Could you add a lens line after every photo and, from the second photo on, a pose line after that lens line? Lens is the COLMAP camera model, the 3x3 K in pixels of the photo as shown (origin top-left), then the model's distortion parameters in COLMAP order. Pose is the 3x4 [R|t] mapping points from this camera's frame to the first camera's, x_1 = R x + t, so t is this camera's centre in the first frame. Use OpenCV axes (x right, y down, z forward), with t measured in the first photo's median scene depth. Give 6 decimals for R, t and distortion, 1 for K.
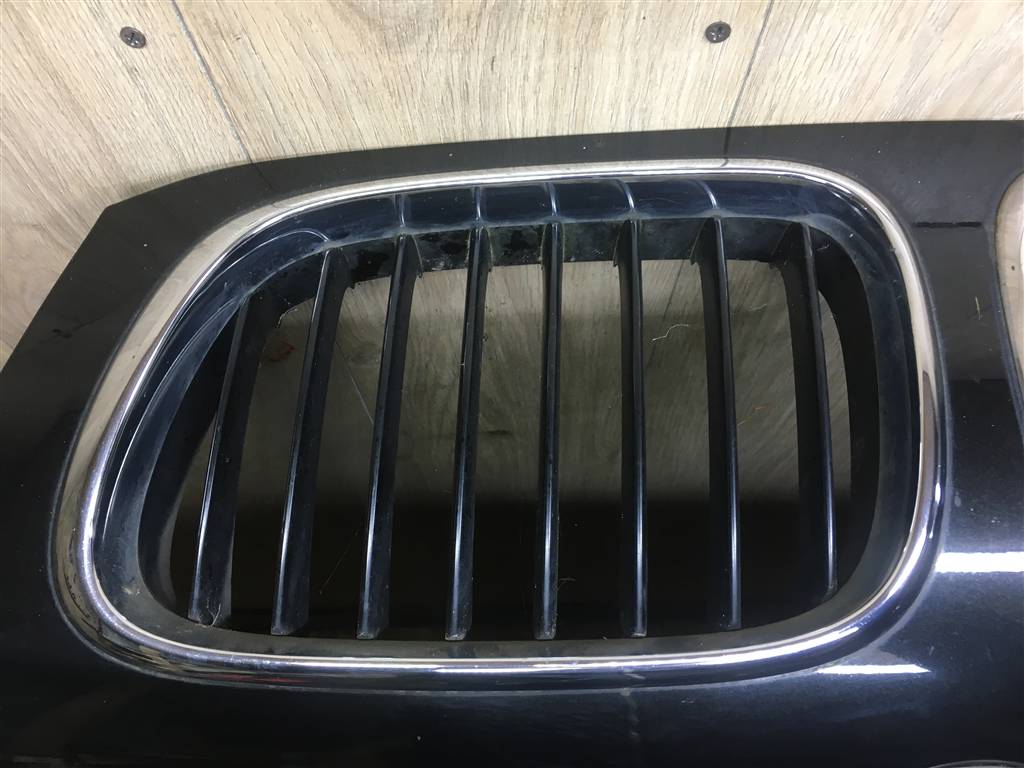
lens RADIAL K [[862.7, 0, 513.3], [0, 862.7, 383.0], [0, 0, 1]] dist [0.042887, -0.027885]
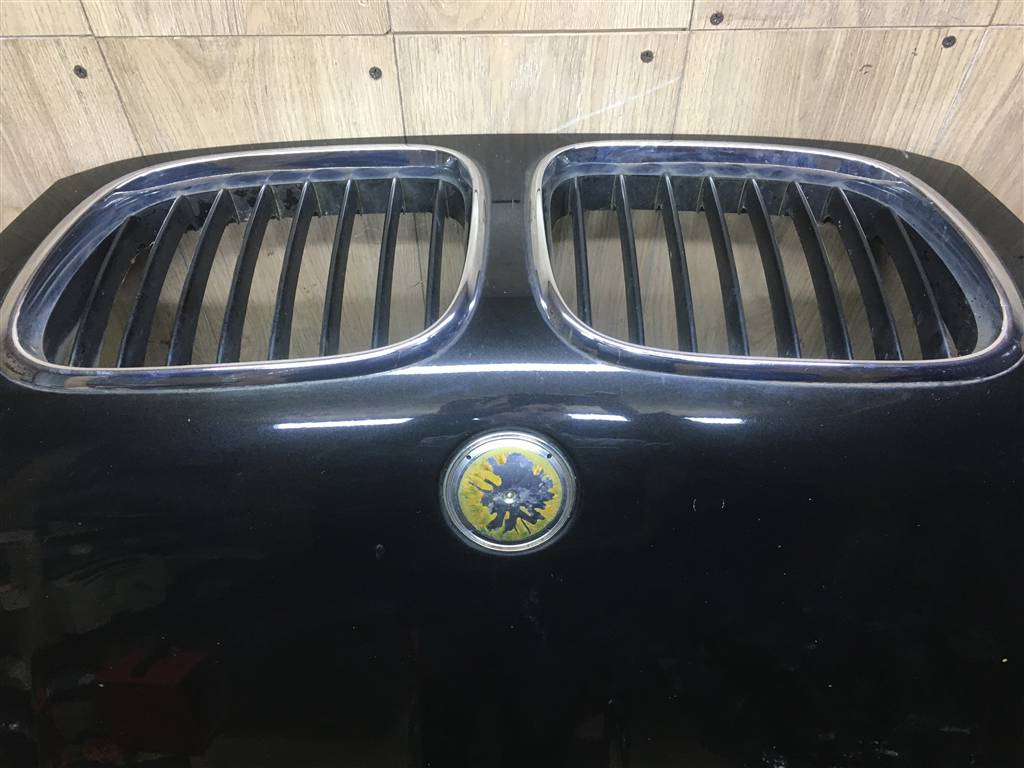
lens RADIAL K [[862.7, 0, 510.4], [0, 862.7, 385.2], [0, 0, 1]] dist [0.042887, -0.027885]
pose [[0.999968, 0.003971, 0.007001, 0.501161], [-0.001716, 0.955021, -0.296532, 0.821529], [-0.007863, 0.296510, 0.954997, -0.655019]]
